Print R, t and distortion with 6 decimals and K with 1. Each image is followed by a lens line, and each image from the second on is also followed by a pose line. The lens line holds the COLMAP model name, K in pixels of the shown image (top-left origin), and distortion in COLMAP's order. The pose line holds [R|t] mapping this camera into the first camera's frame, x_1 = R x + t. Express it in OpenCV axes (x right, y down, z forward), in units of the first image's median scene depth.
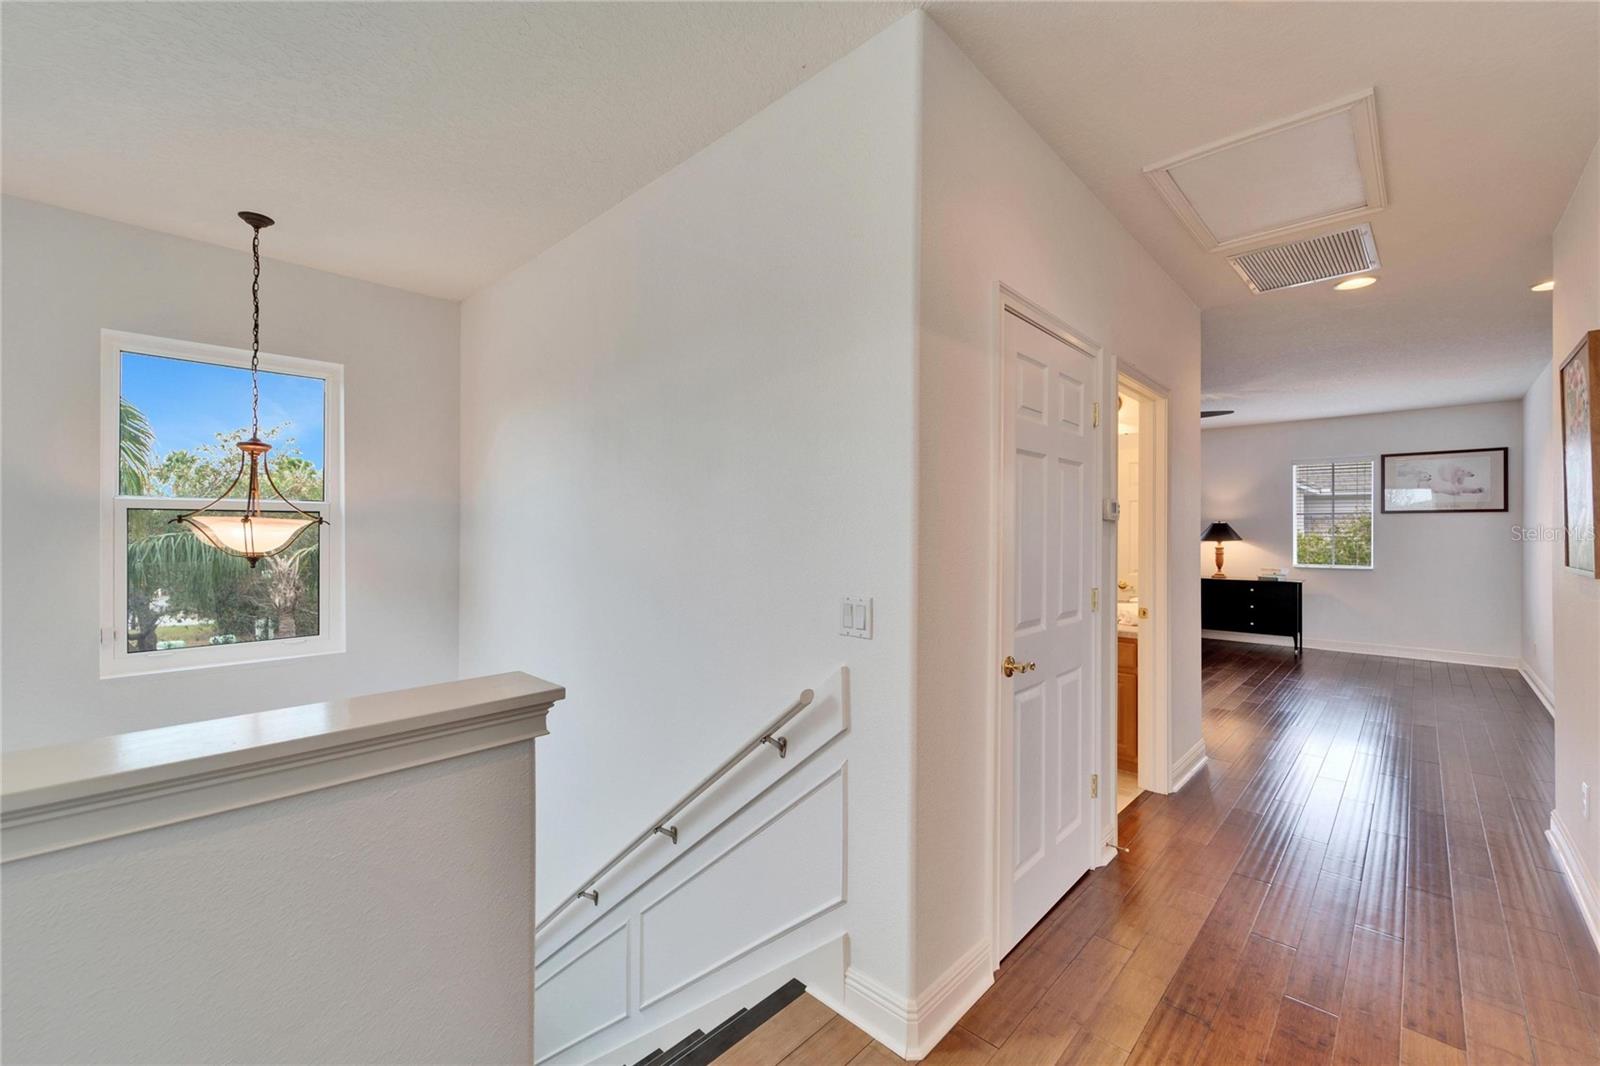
lens RADIAL K [[653.3, 0, 804.6], [0, 653.3, 537.3], [0, 0, 1]] dist [0.007715, -0.000135]
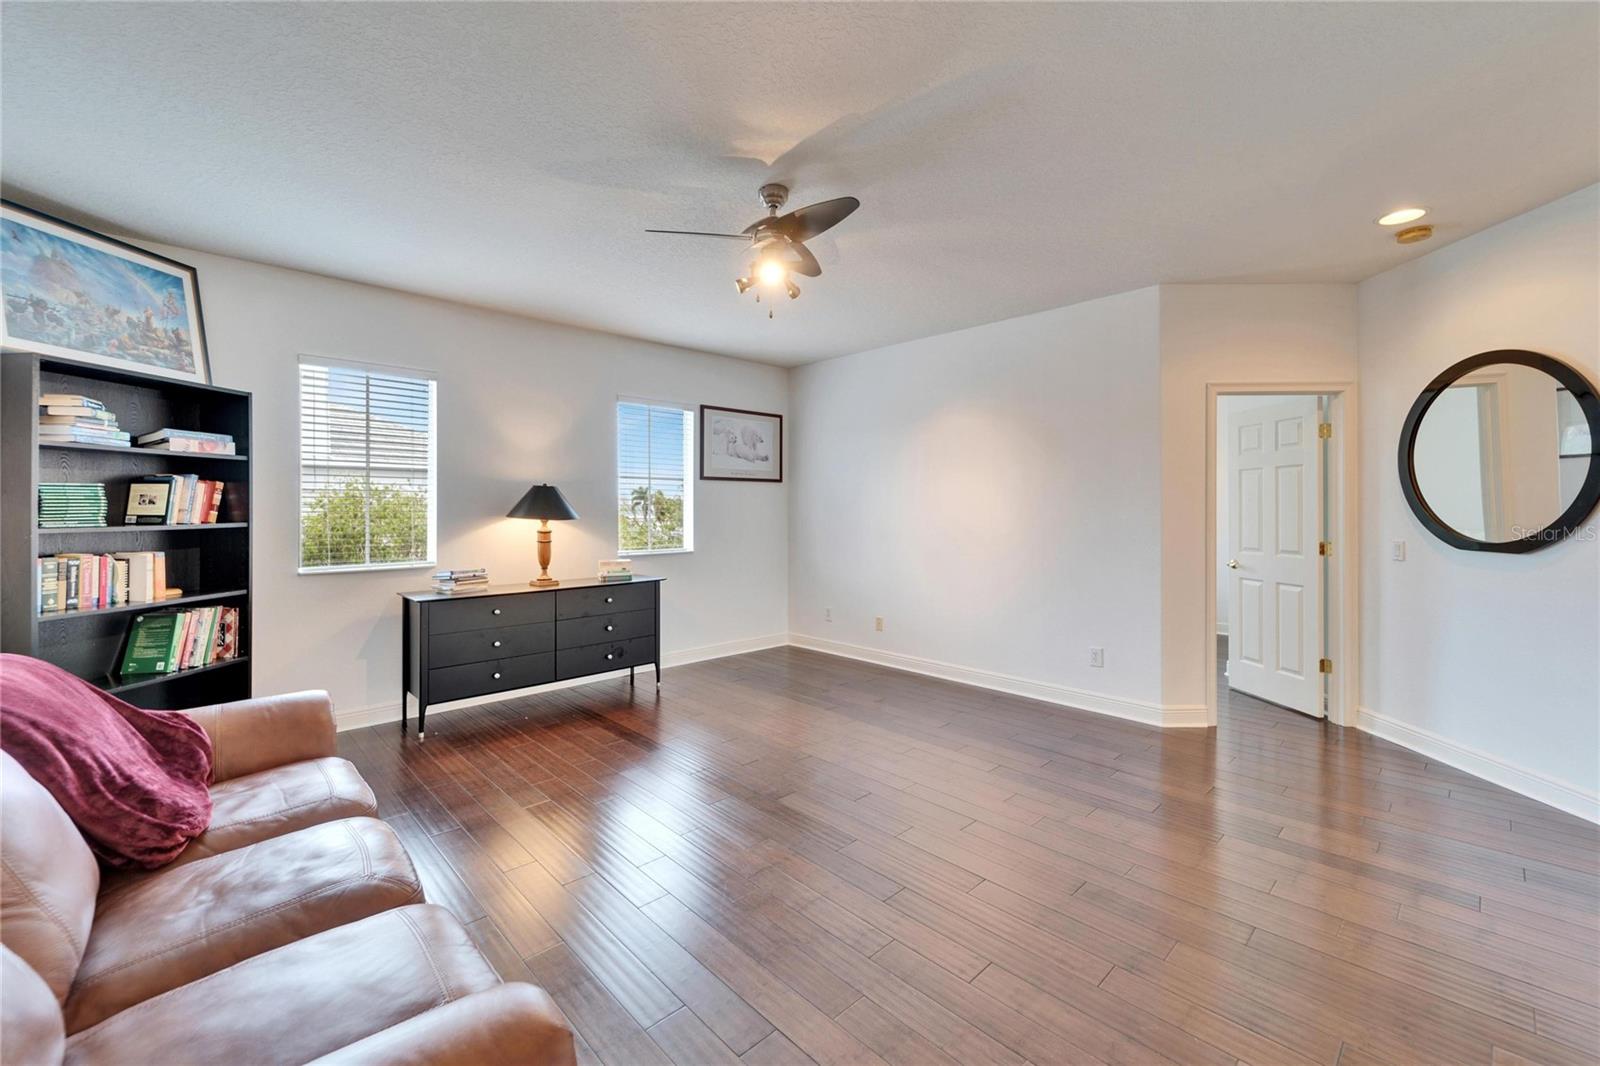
lens RADIAL K [[653.3, 0, 799.5], [0, 653.3, 515.4], [0, 0, 1]] dist [0.007715, -0.000135]
pose [[0.053044, -0.016338, 0.998458, 0.101628], [0.004623, 0.999859, 0.016116, -0.005442], [-0.998581, 0.003761, 0.053112, 0.806336]]
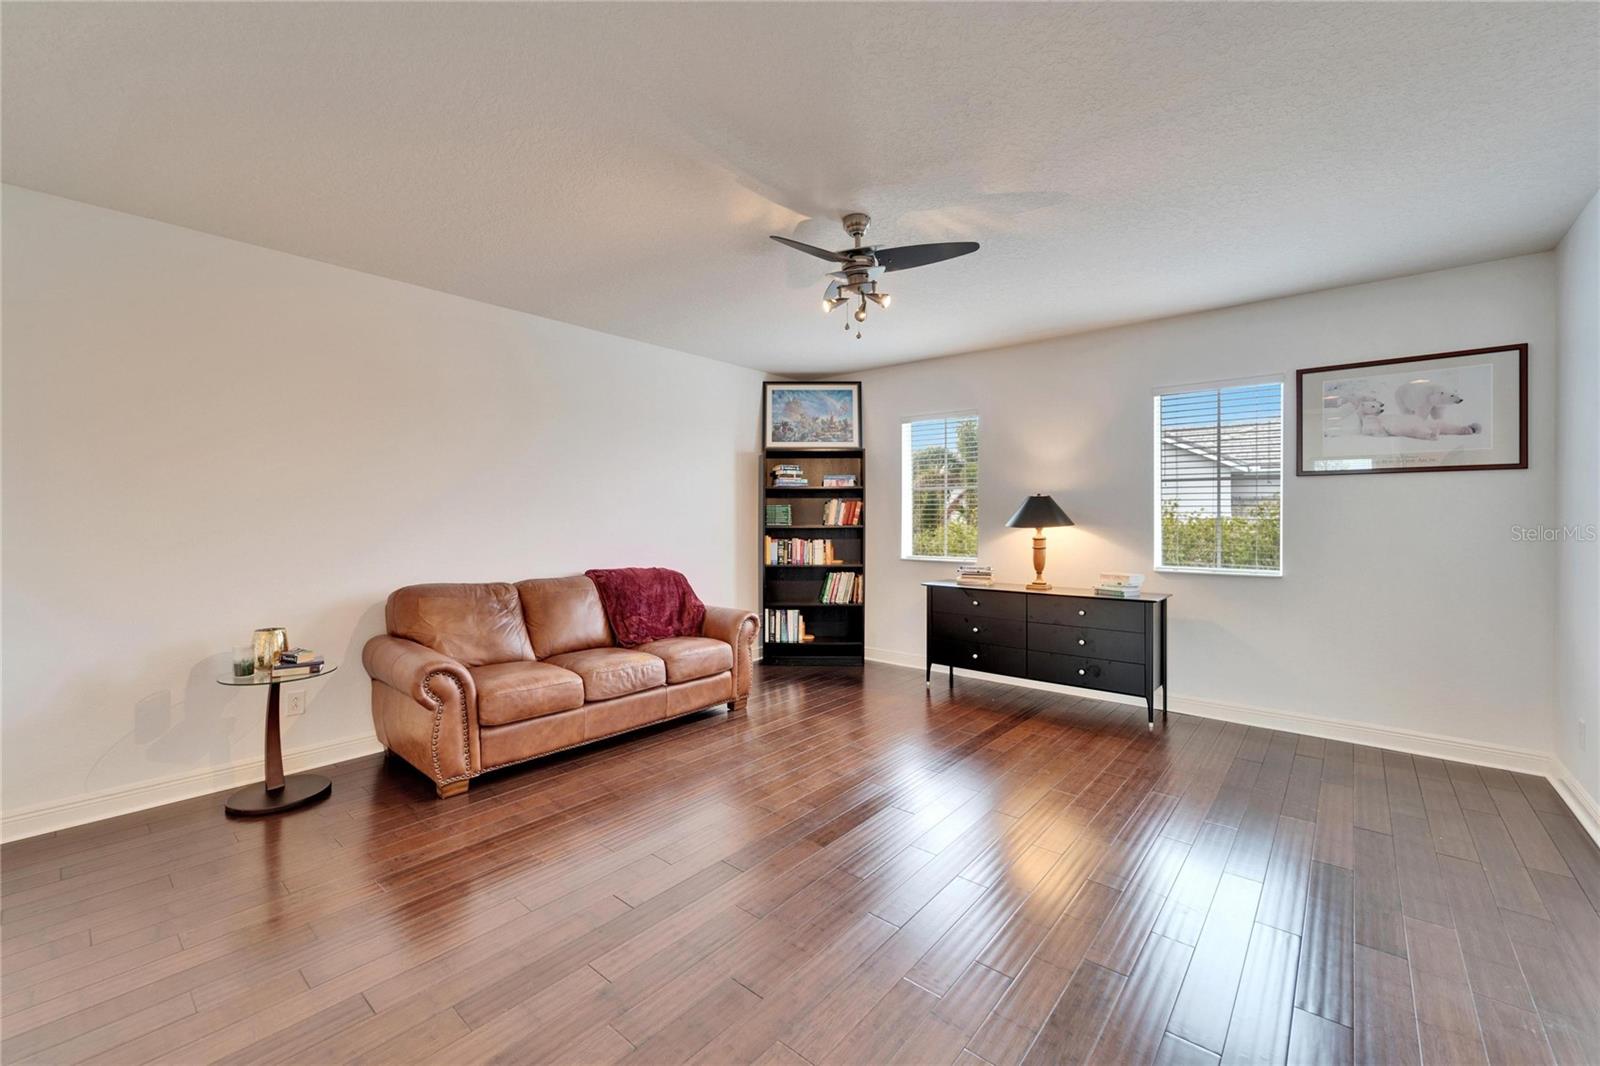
lens RADIAL K [[653.3, 0, 803.4], [0, 653.3, 521.1], [0, 0, 1]] dist [0.007715, -0.000135]
pose [[0.997799, -0.007436, 0.065900, 0.408151], [0.007166, 0.999965, 0.004336, -0.003783], [-0.065930, -0.003854, 0.997817, 0.455766]]
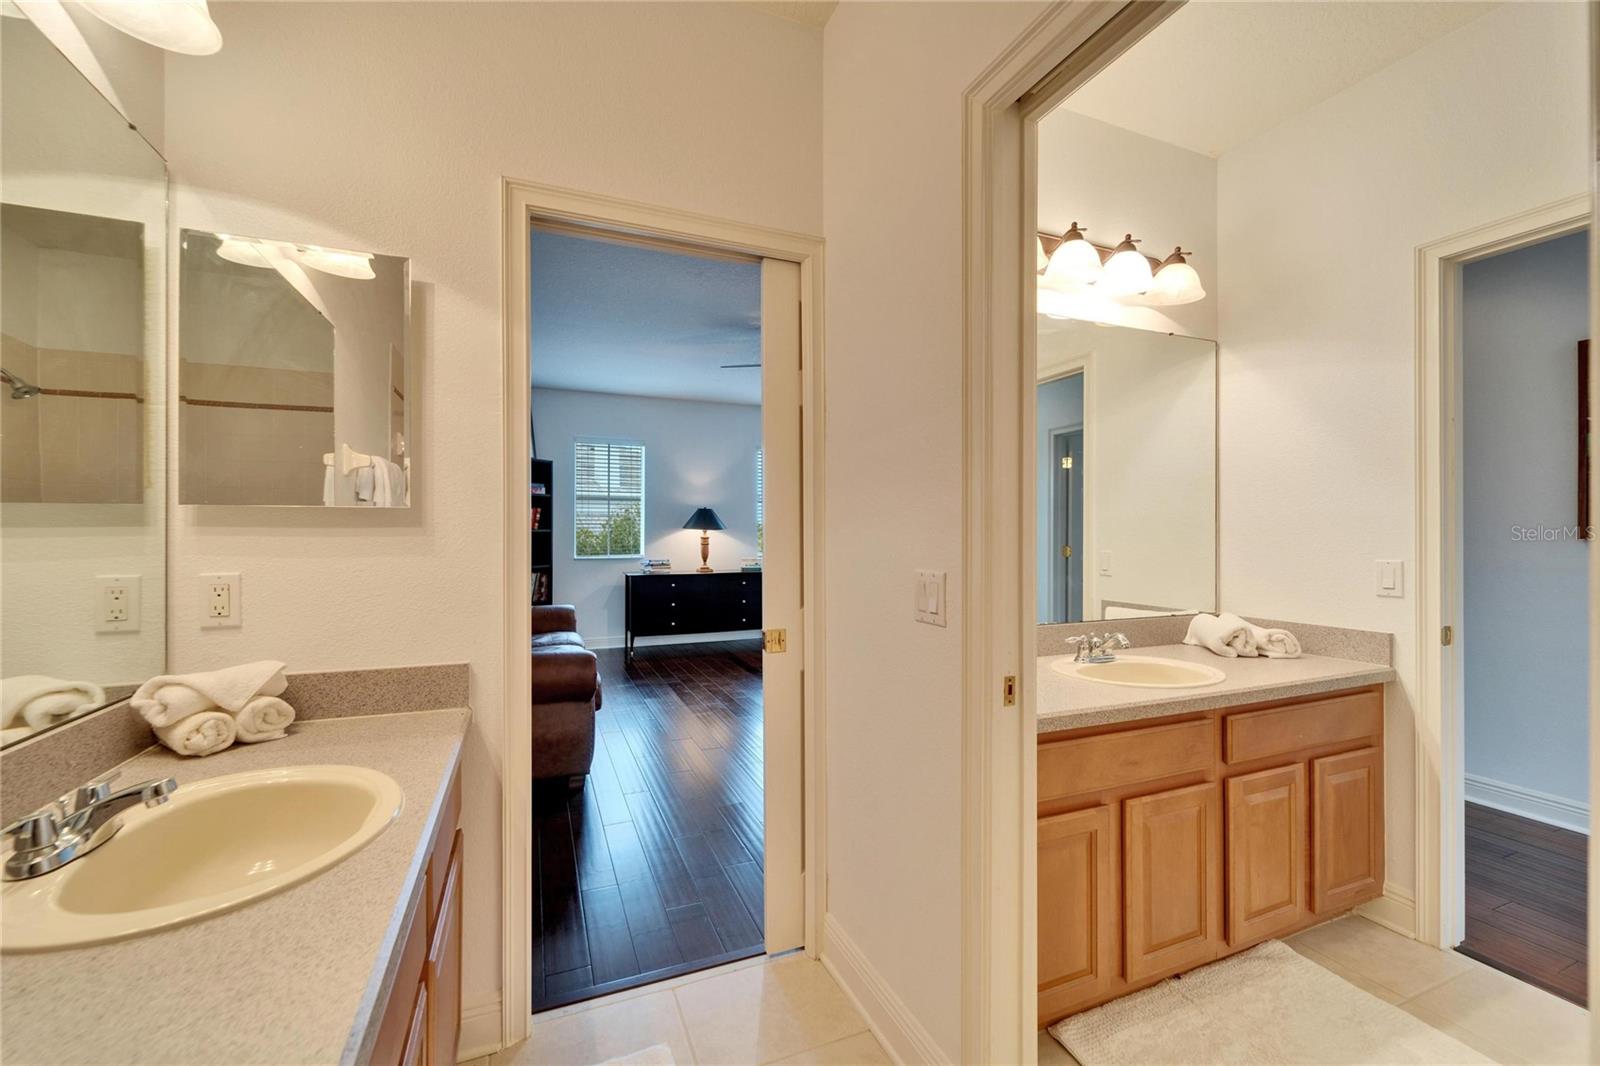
lens RADIAL K [[653.3, 0, 803.5], [0, 653.3, 527.1], [0, 0, 1]] dist [0.007715, -0.000135]
pose [[0.415894, 0.002865, 0.909408, -0.105761], [0.006493, 0.999960, -0.006119, 0.009375], [-0.909390, 0.008450, 0.415859, 0.555749]]
